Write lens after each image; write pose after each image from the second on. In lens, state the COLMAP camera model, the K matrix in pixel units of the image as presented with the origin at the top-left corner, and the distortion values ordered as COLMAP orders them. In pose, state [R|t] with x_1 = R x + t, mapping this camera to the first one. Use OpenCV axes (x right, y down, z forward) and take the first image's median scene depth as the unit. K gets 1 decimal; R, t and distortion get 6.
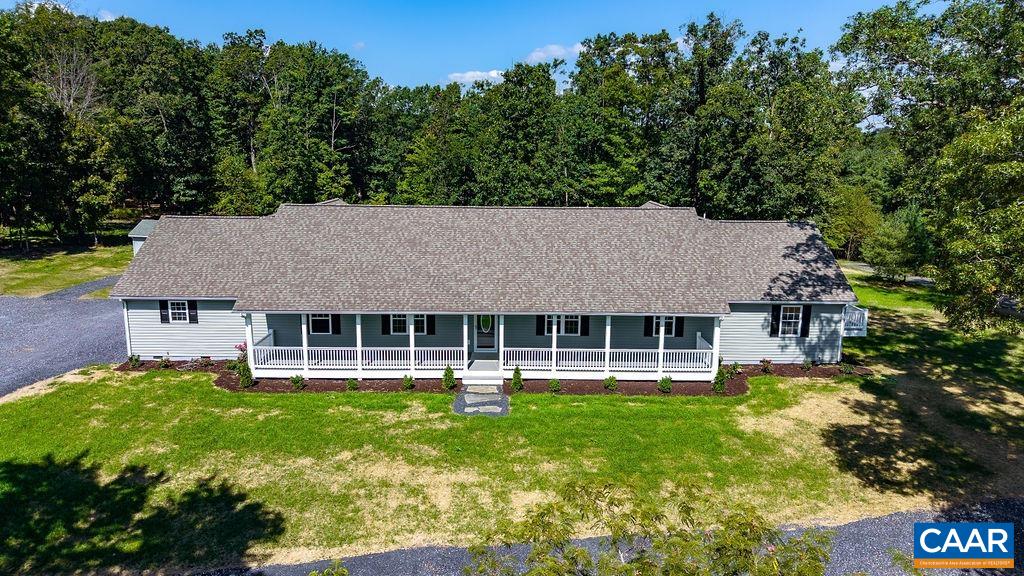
lens RADIAL K [[682.9, 0, 507.7], [0, 682.9, 295.8], [0, 0, 1]] dist [0.023163, -0.031203]
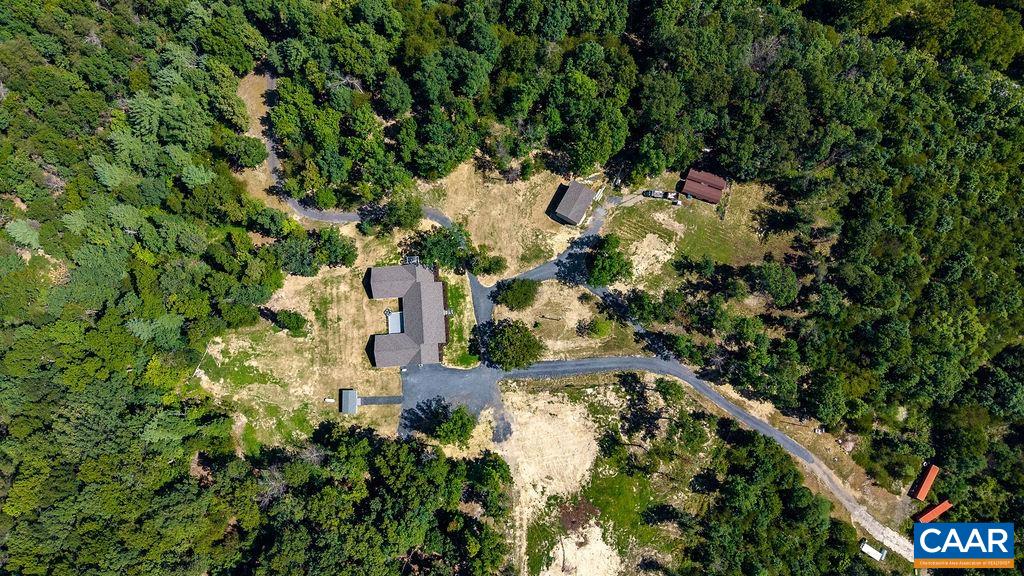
lens RADIAL K [[682.9, 0, 496.5], [0, 682.9, 285.4], [0, 0, 1]] dist [0.023163, -0.031203]
pose [[-0.071251, -0.992225, 0.102042, -0.694684], [0.202104, 0.085818, 0.975597, -9.061906], [-0.976769, 0.090136, 0.194418, -1.433519]]
